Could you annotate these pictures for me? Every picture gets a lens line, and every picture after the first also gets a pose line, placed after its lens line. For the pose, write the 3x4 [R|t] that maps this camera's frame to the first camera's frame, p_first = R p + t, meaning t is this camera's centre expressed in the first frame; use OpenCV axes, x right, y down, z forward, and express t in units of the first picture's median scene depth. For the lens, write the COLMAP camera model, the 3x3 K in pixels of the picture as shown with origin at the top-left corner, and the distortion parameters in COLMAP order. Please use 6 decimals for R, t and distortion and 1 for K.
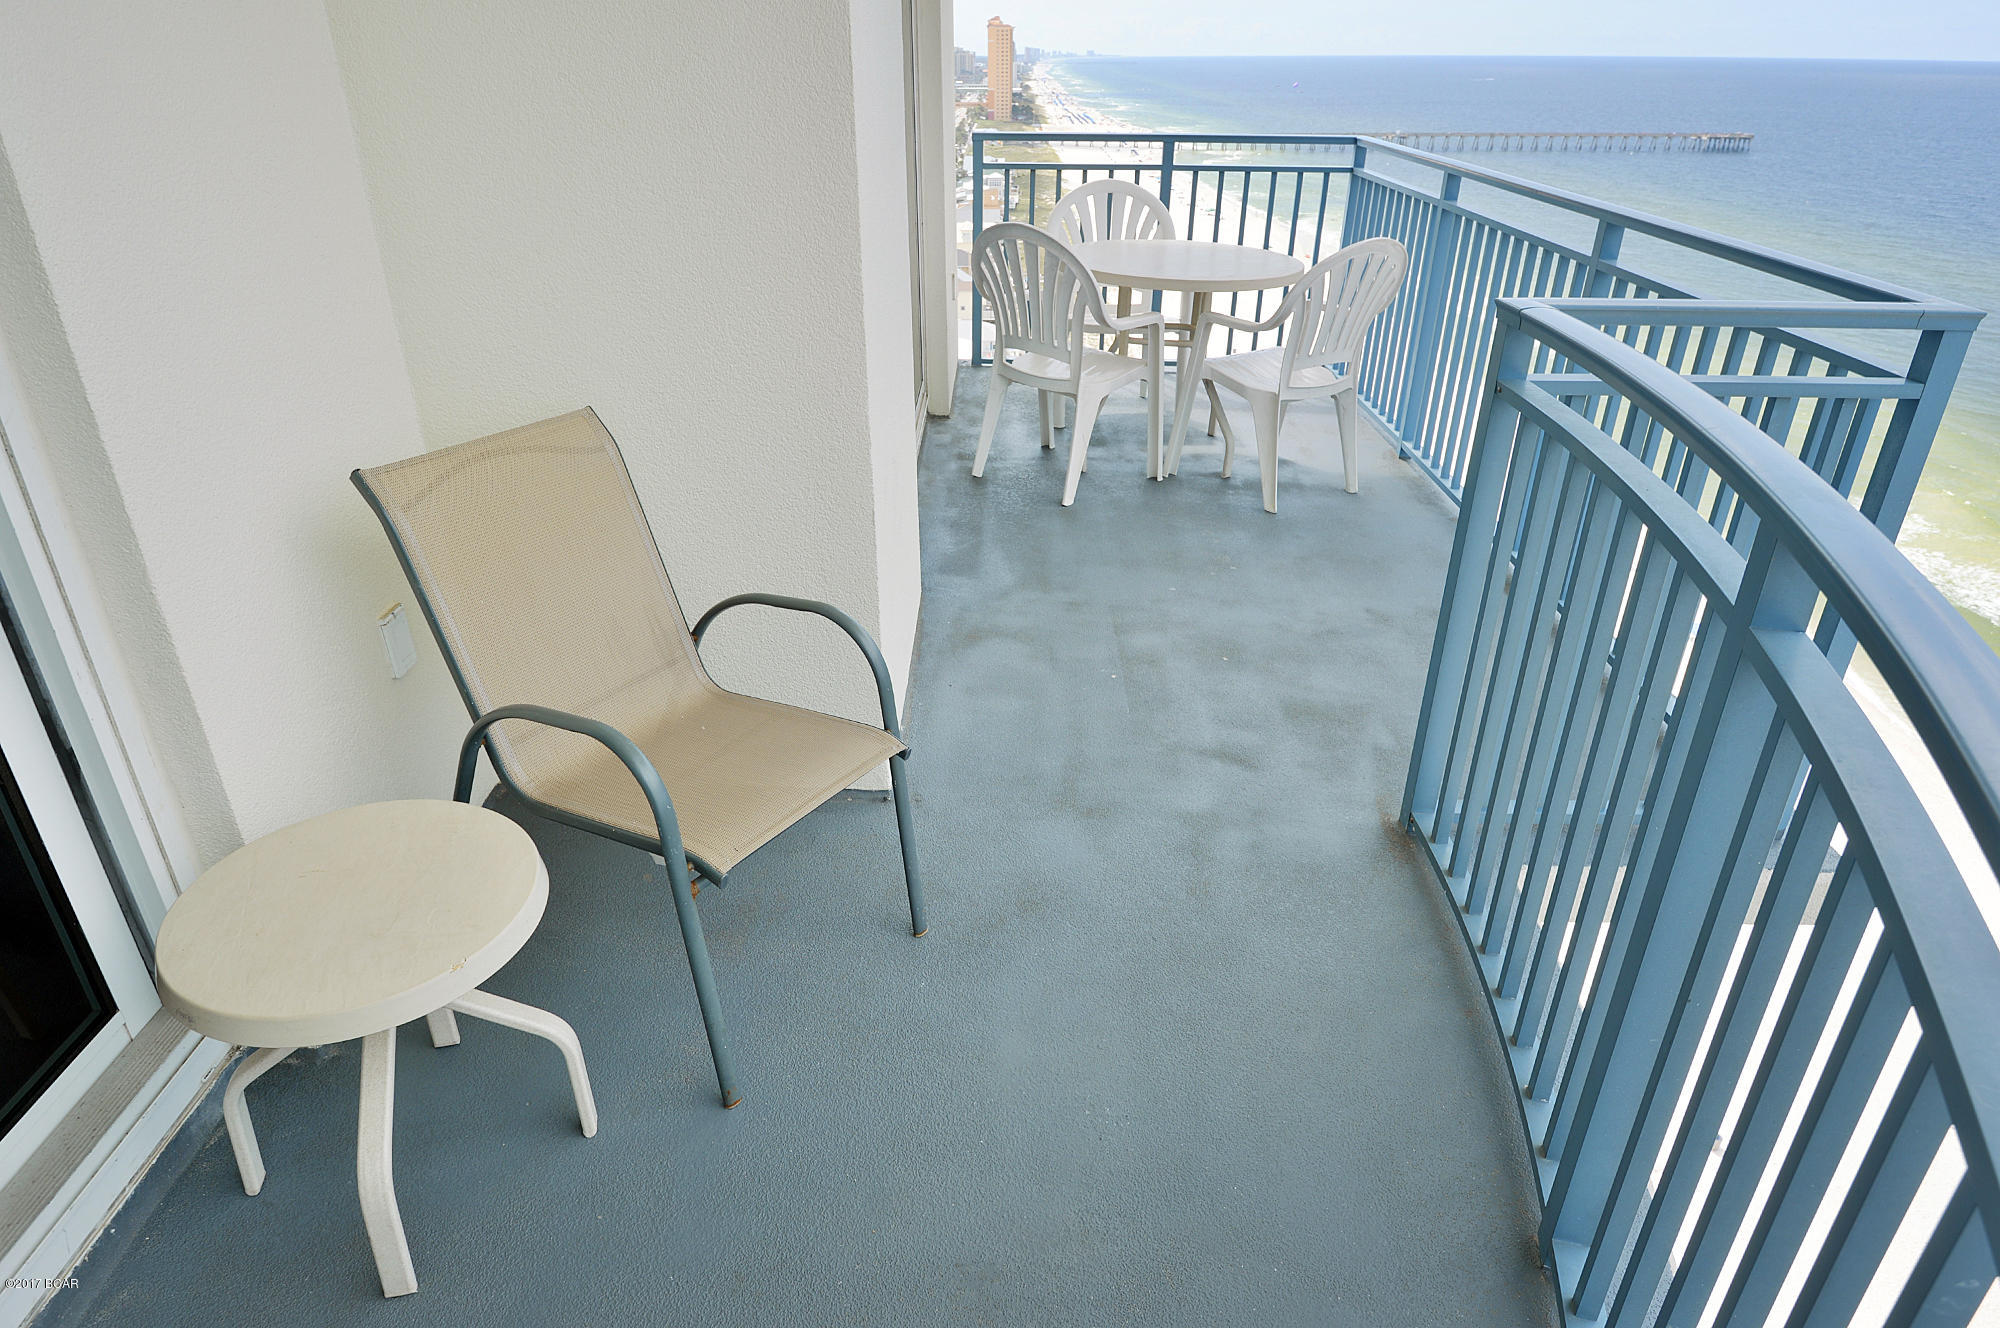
lens RADIAL K [[1202.9, 0, 957.2], [0, 1202.9, 664.1], [0, 0, 1]] dist [-0.002213, -0.003074]
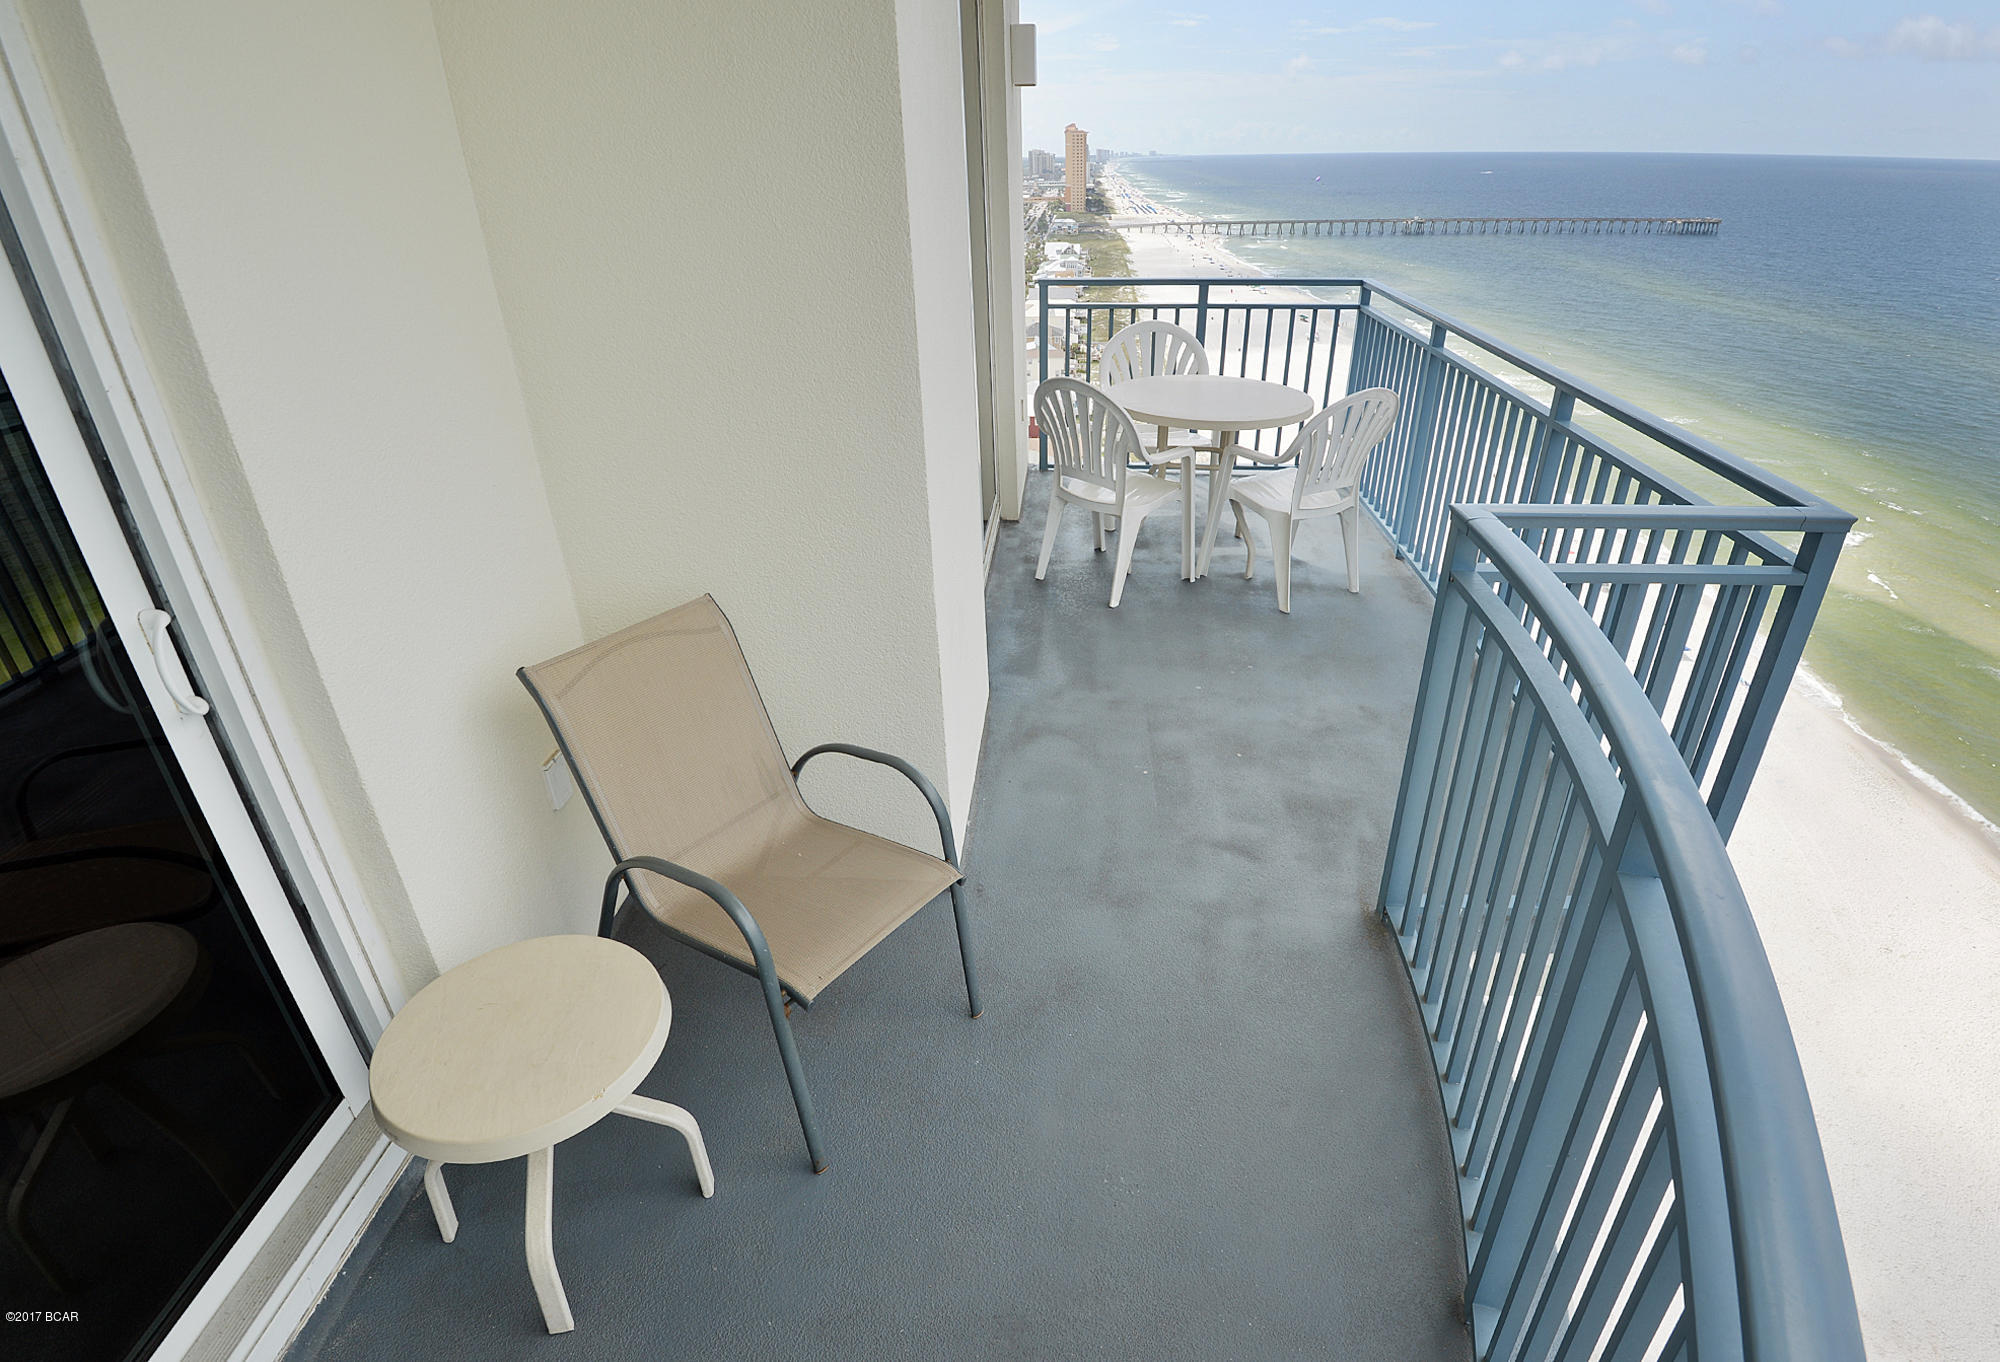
lens RADIAL K [[1014.0, 0, 1006.2], [0, 1014.0, 691.3], [0, 0, 1]] dist [-0.020694, -0.004186]
pose [[0.999469, 0.000718, -0.032585, 0.033246], [-0.000101, 0.999821, 0.018941, -0.127800], [0.032592, -0.018927, 0.999289, -0.028974]]
